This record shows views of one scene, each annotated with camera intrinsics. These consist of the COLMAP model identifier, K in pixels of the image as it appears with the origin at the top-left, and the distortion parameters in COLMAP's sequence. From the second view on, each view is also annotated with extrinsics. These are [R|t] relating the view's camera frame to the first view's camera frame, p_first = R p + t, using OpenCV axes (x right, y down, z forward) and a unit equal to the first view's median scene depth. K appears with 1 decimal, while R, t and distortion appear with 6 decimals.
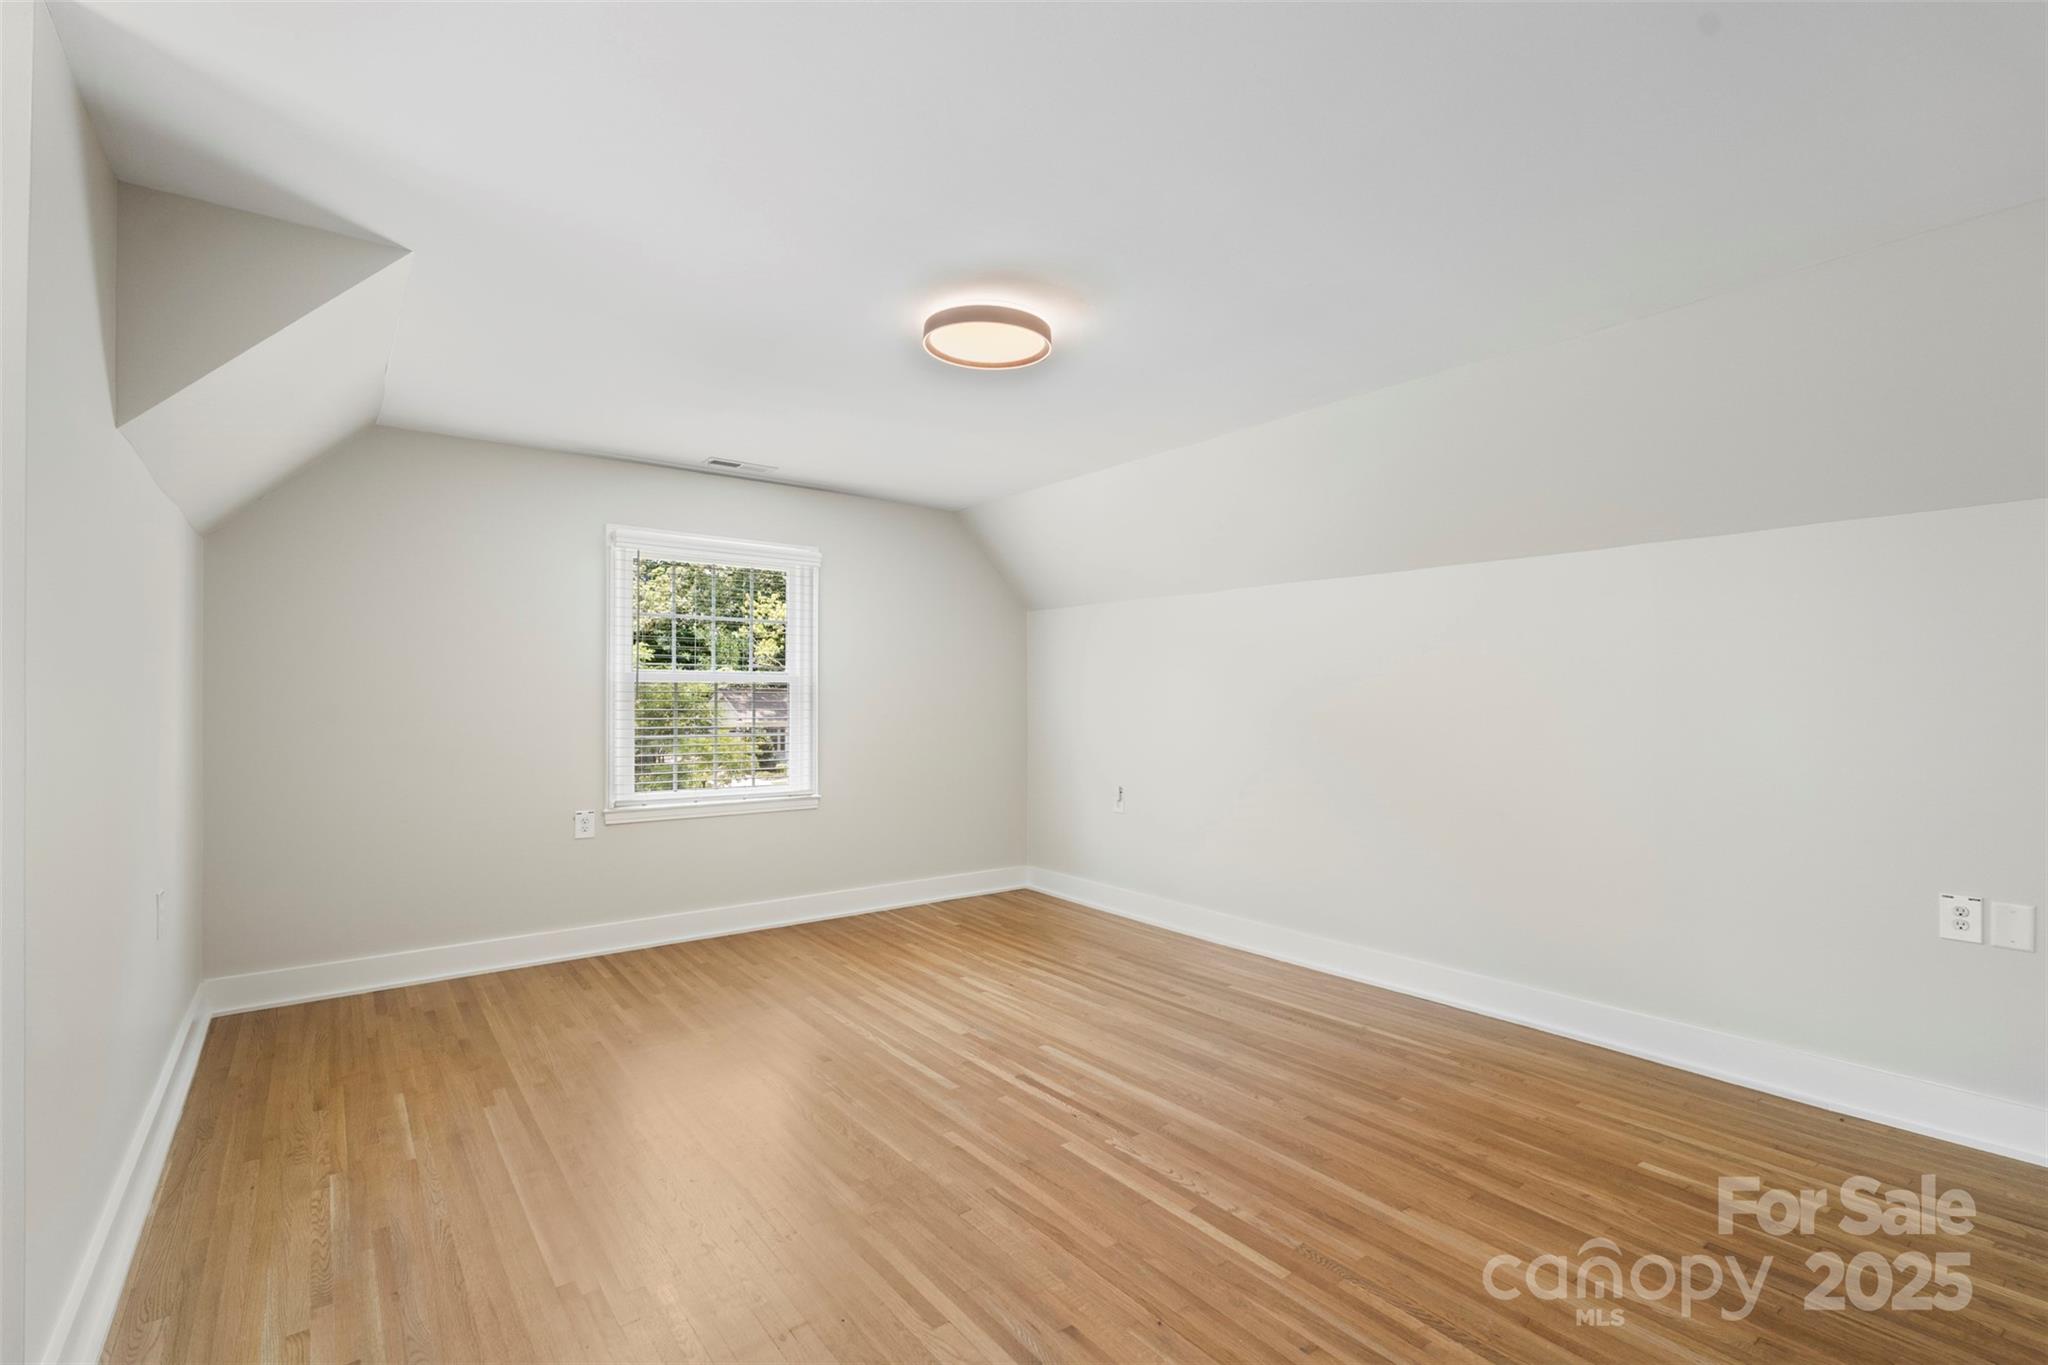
lens RADIAL K [[910.5, 0, 1032.4], [0, 910.5, 693.2], [0, 0, 1]] dist [-0.004513, 0.002220]
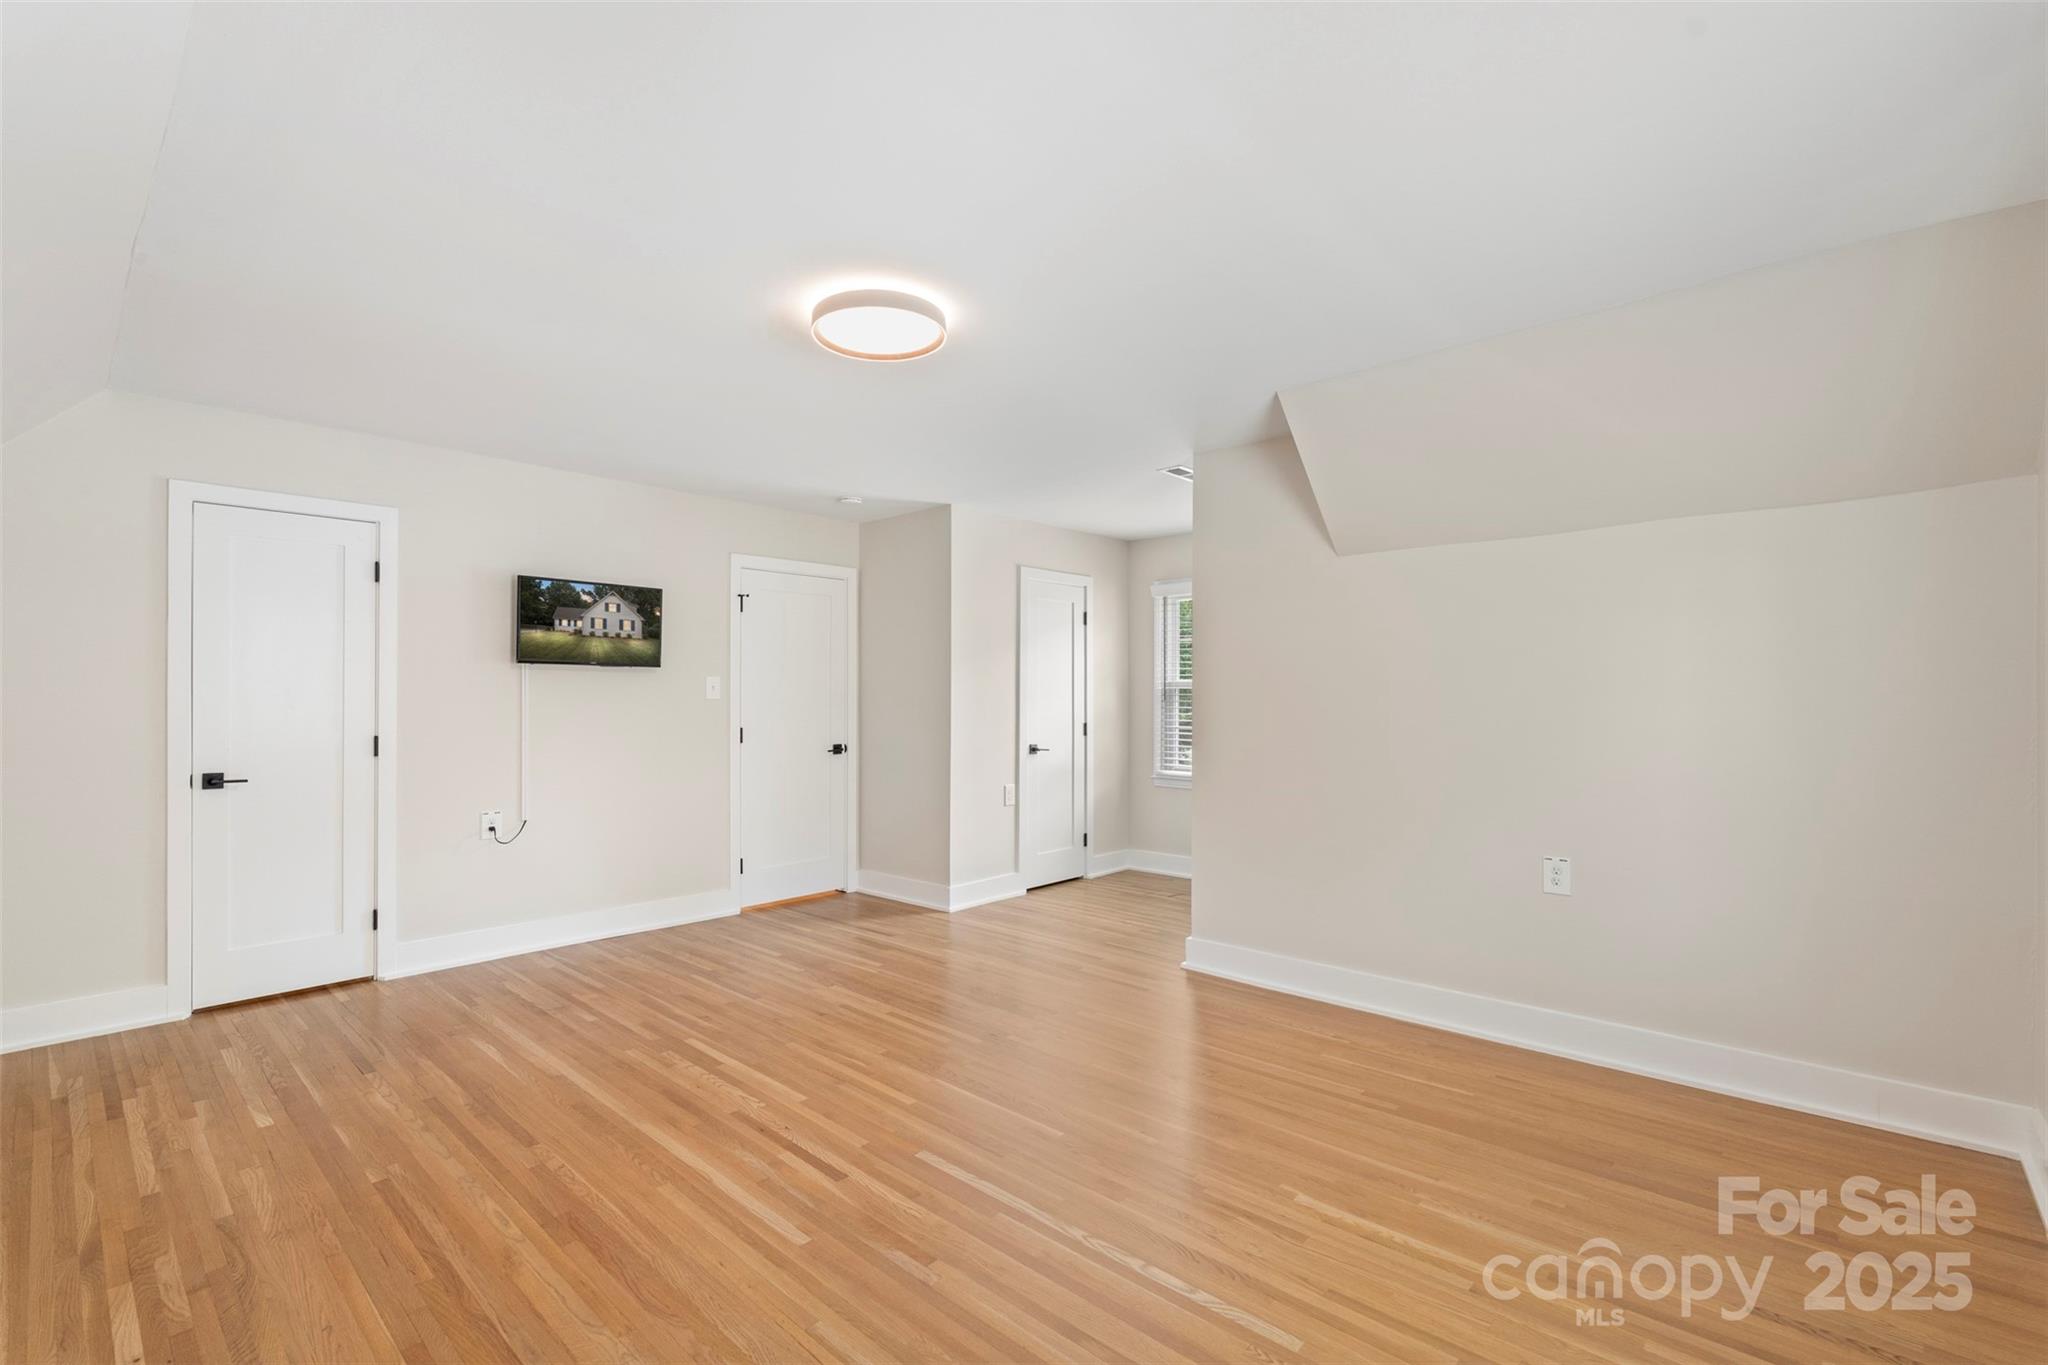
lens RADIAL K [[910.5, 0, 1030.7], [0, 910.5, 686.1], [0, 0, 1]] dist [-0.004513, 0.002220]
pose [[-0.985378, -0.001506, -0.170374, -0.043667], [0.000805, 0.999909, -0.013497, 0.003352], [0.170379, -0.013437, -0.985287, 1.971888]]
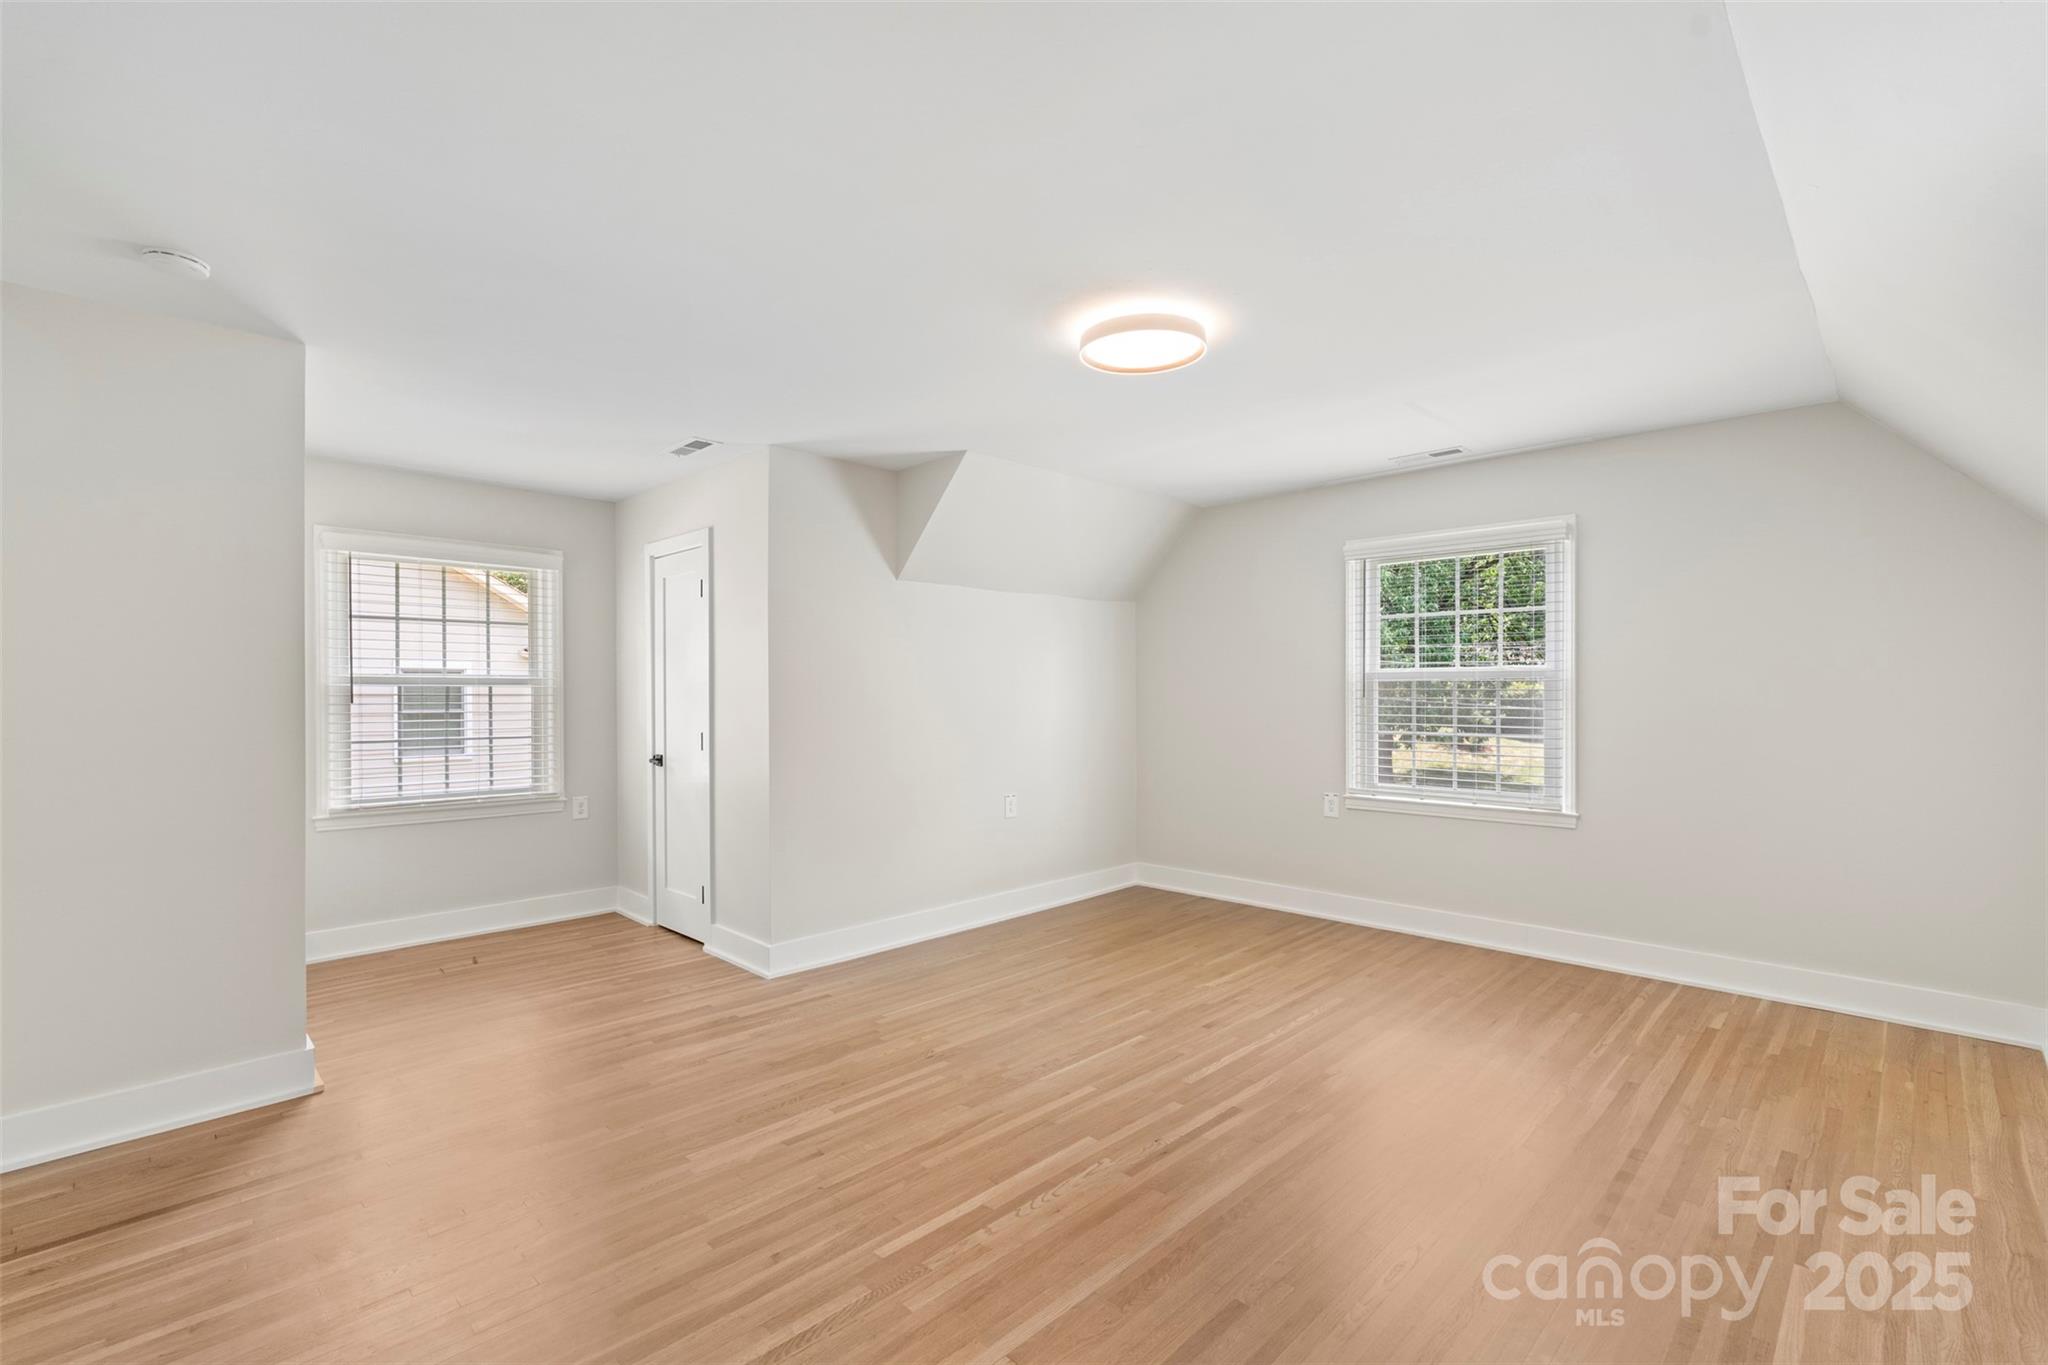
lens RADIAL K [[910.5, 0, 1035.3], [0, 910.5, 687.2], [0, 0, 1]] dist [-0.004513, 0.002220]
pose [[0.139200, -0.008826, -0.990225, 0.943497], [0.006554, 0.999947, -0.007991, 0.002787], [0.990243, -0.005377, 0.139250, 0.732236]]
